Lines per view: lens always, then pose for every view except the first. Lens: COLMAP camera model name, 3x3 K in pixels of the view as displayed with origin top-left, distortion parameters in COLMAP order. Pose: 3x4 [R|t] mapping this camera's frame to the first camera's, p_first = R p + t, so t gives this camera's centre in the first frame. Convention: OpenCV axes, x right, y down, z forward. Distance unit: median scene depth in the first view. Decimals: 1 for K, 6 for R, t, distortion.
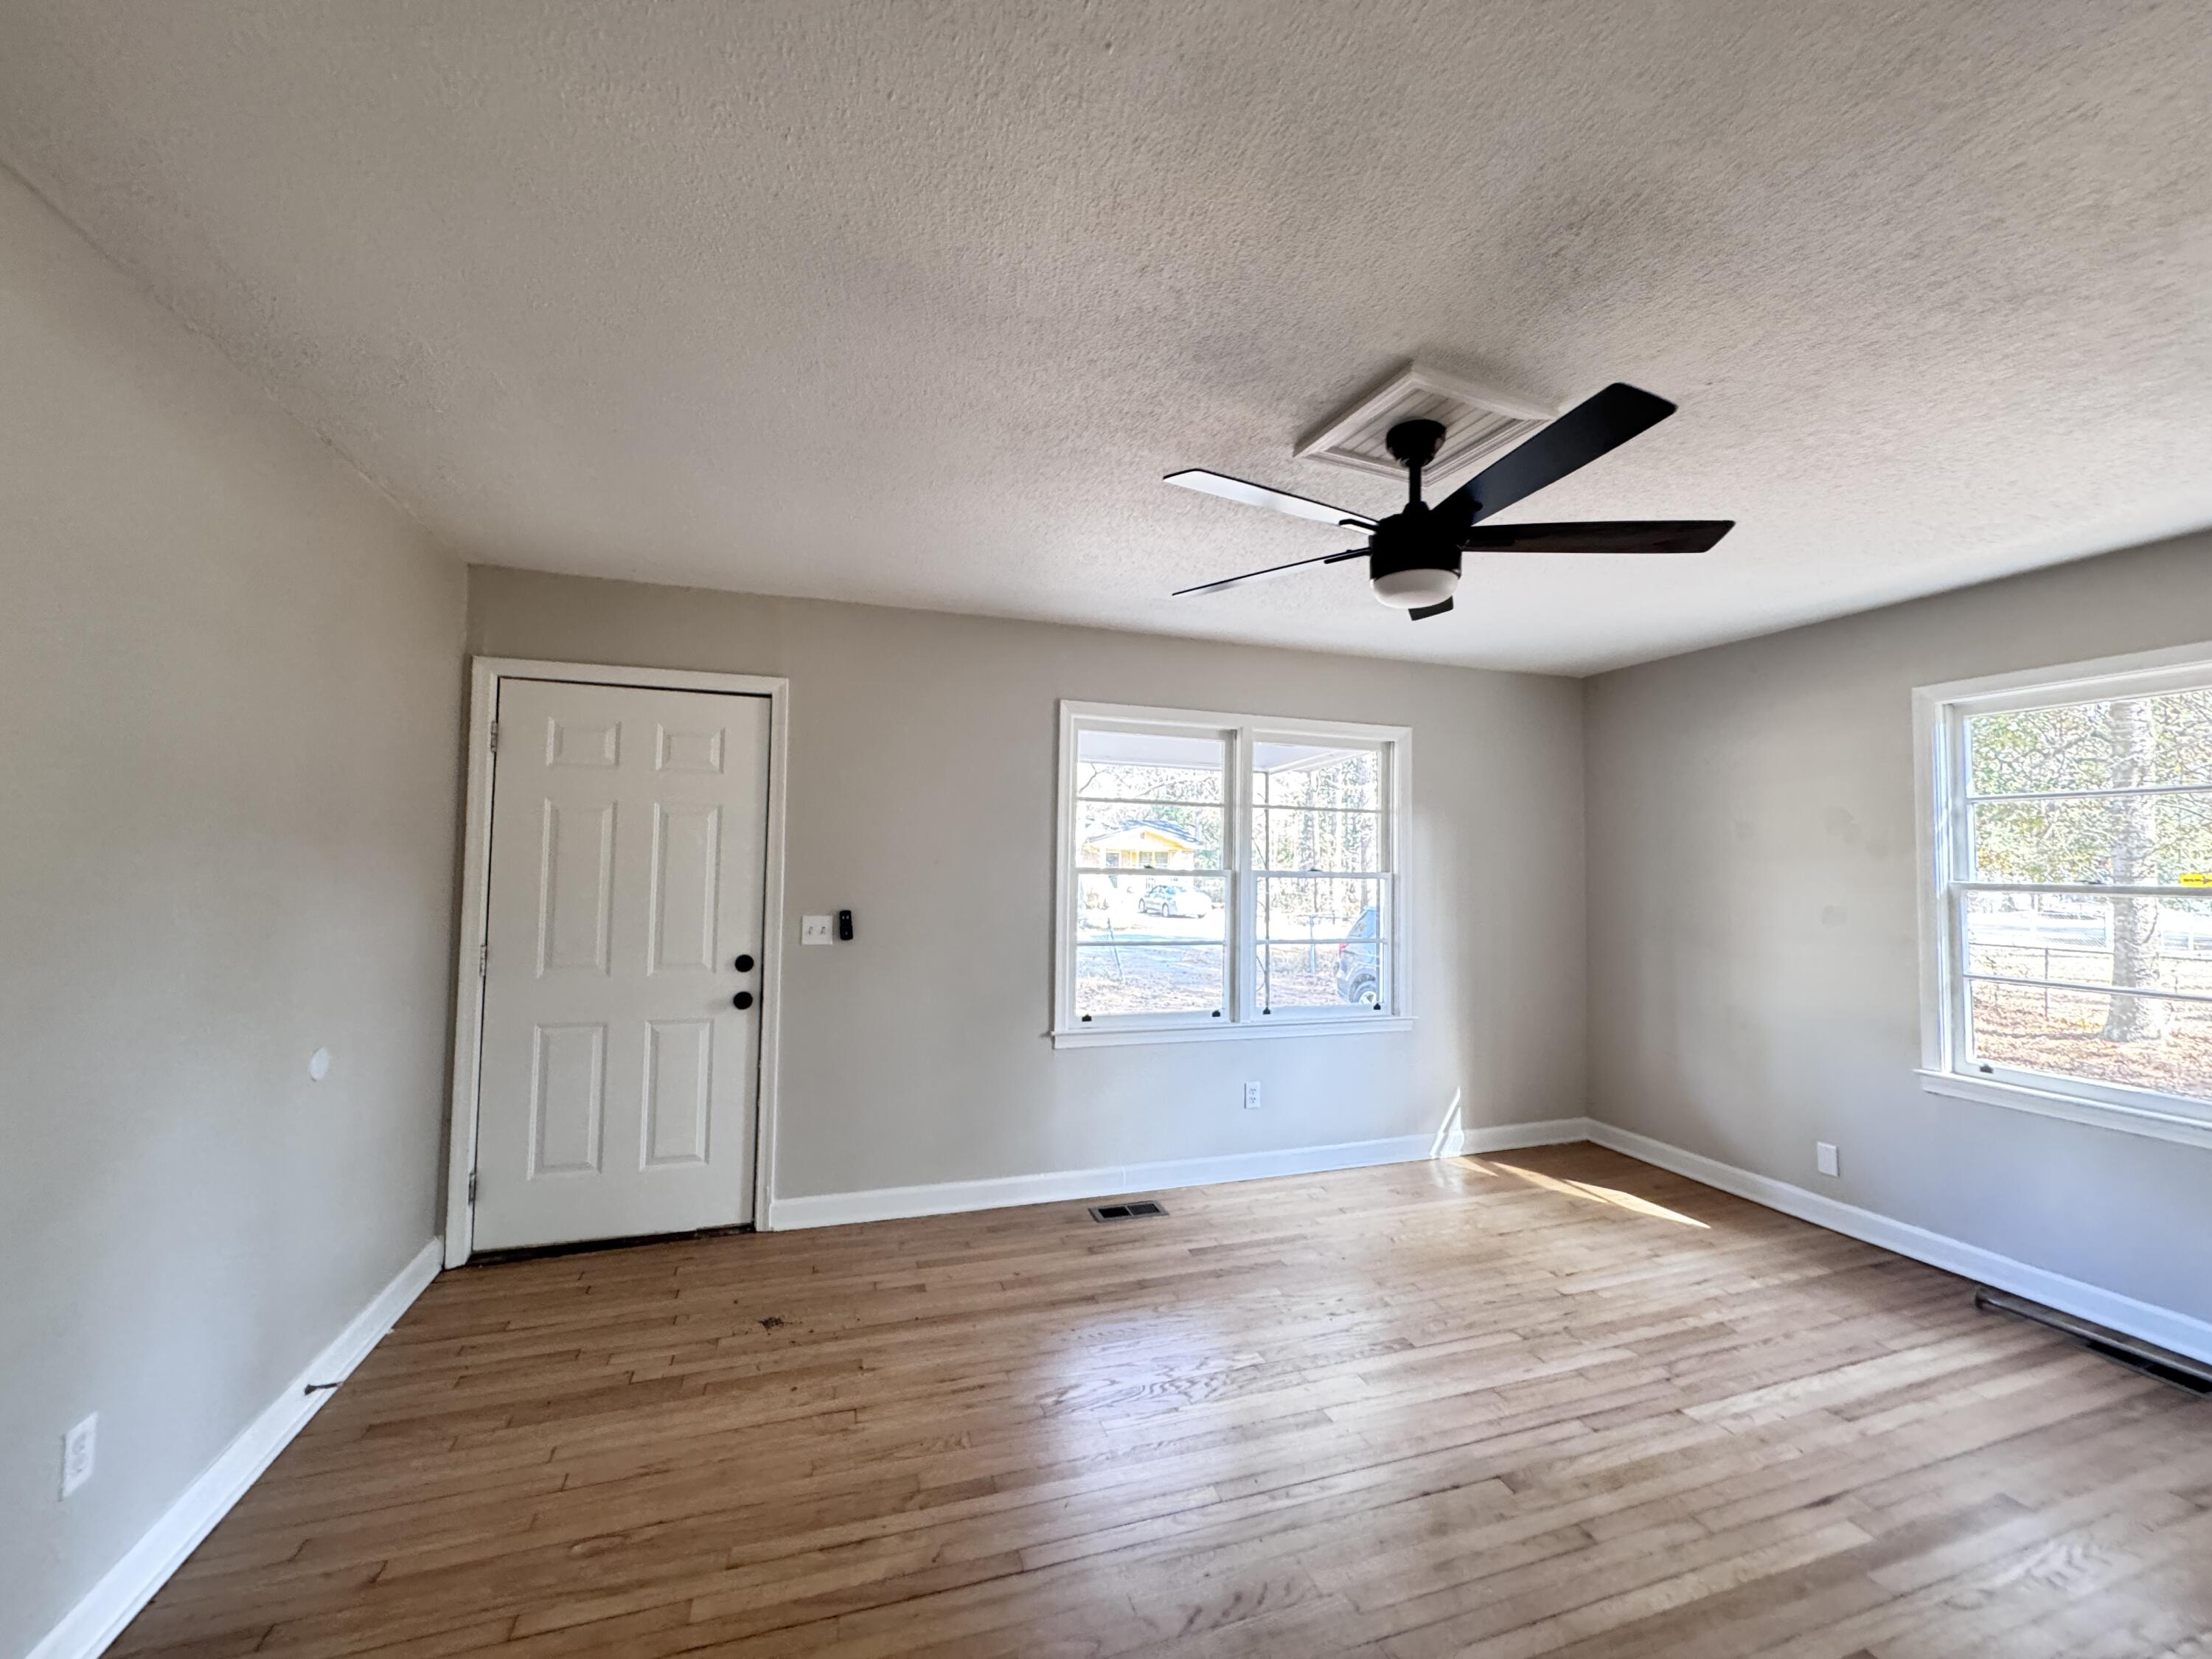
lens RADIAL K [[888.2, 0, 1099.4], [0, 888.2, 820.7], [0, 0, 1]] dist [-0.006138, 0.001048]
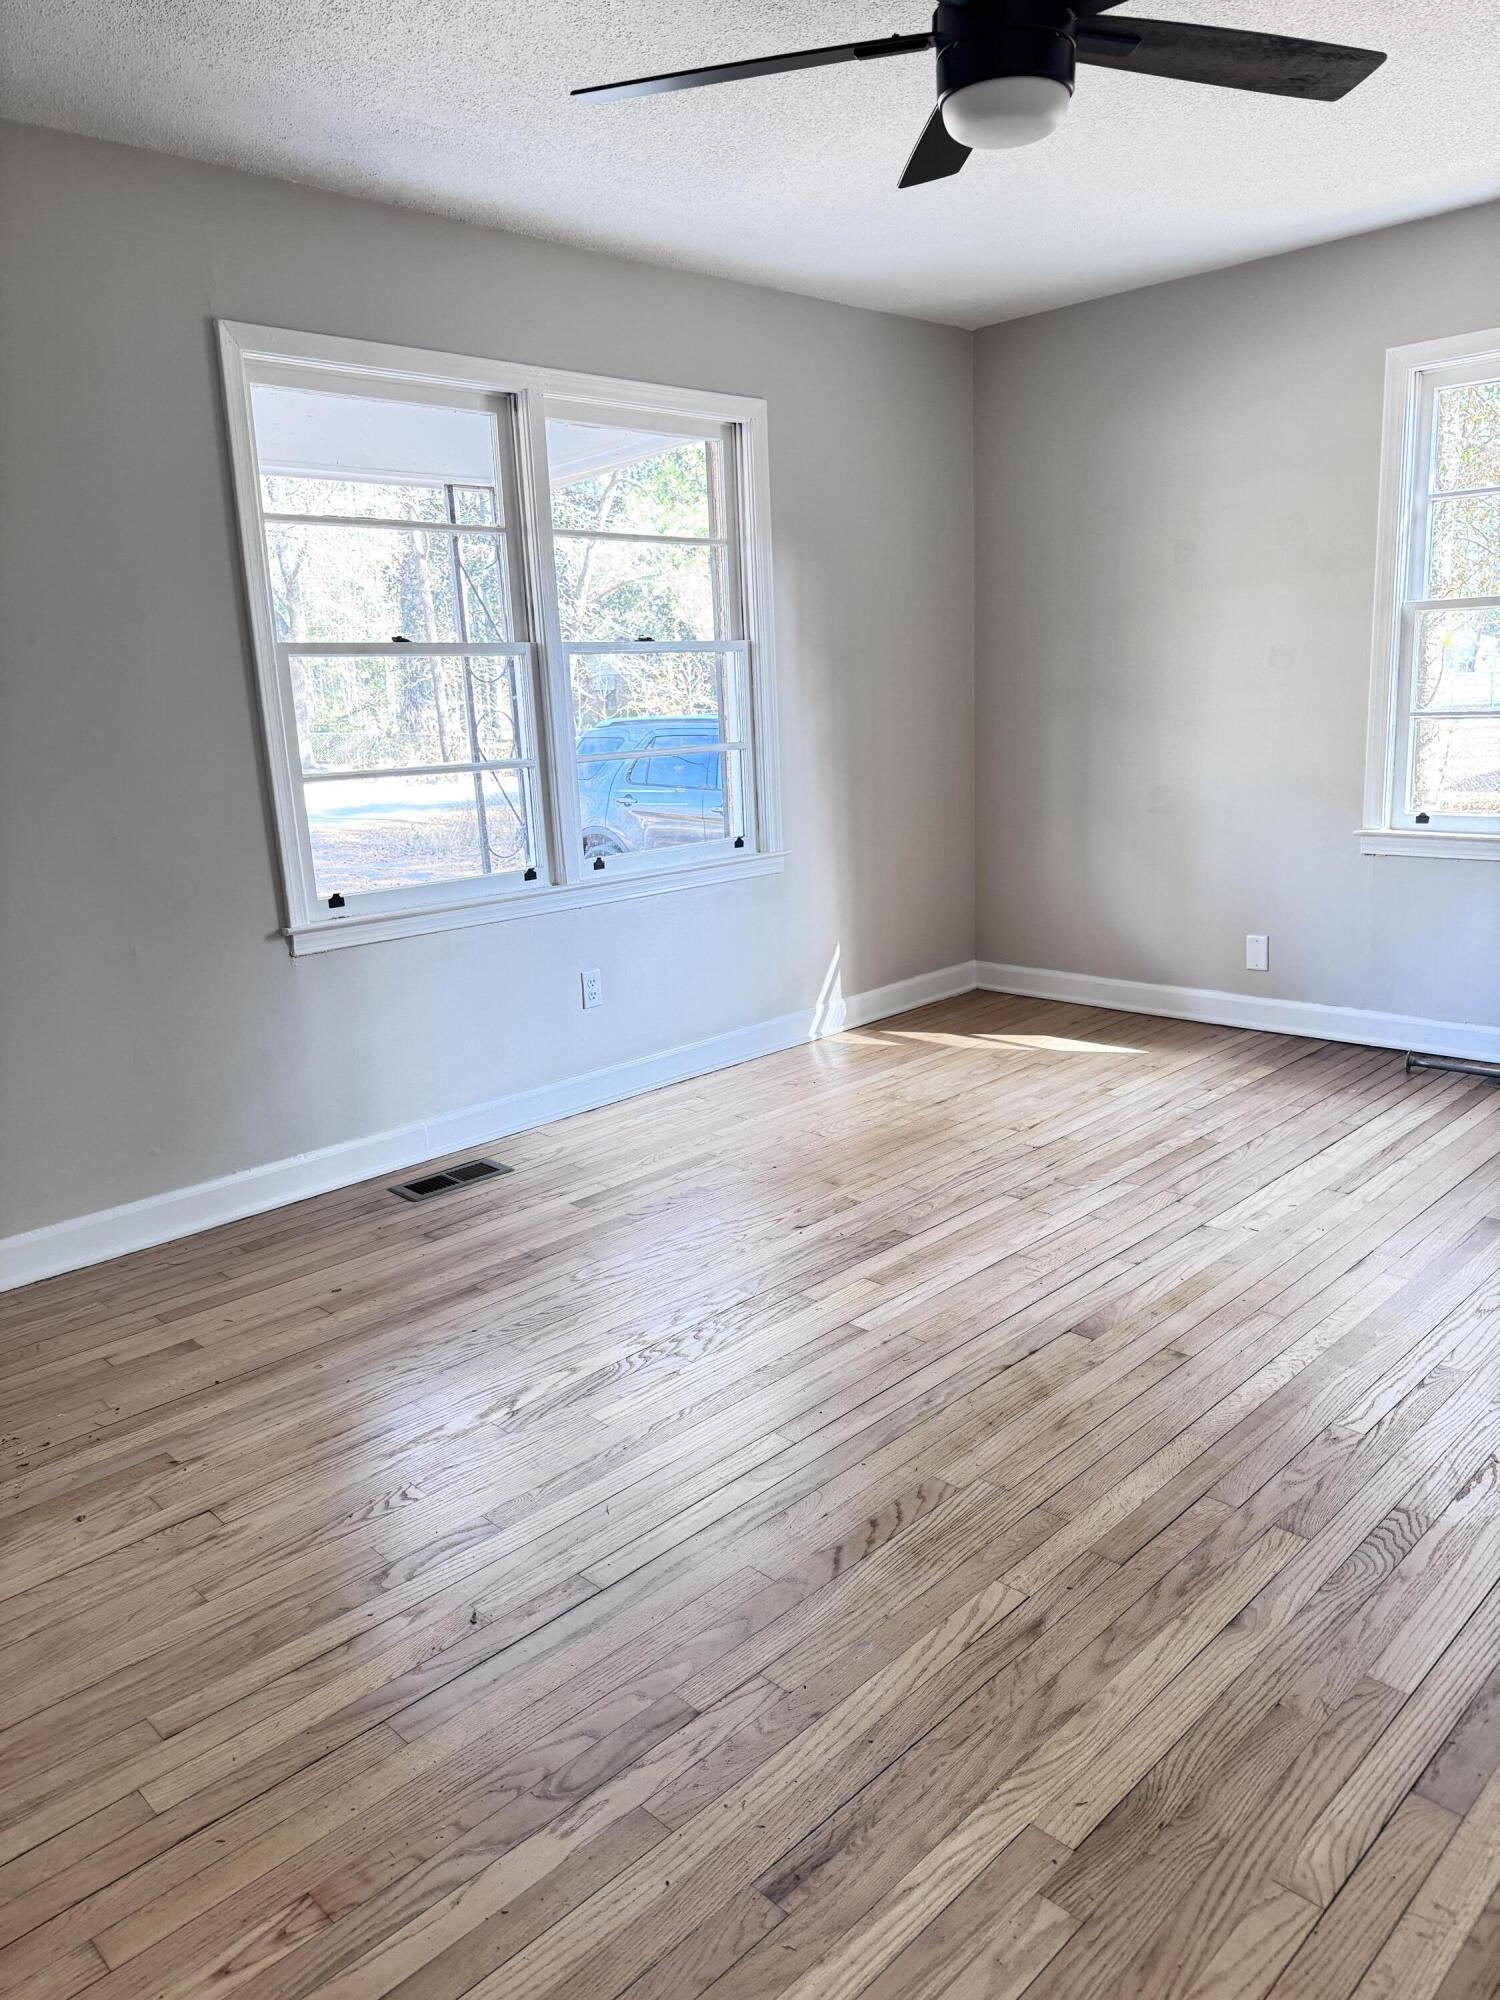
lens RADIAL K [[1415.6, 0, 750.0], [0, 1415.6, 1000.0], [0, 0, 1]] dist [0.064465, -0.104488]
pose [[0.893715, -0.154329, 0.421254, -0.244271], [0.038399, 0.961839, 0.270909, 0.048974], [-0.446988, -0.225940, 0.865536, 0.031793]]
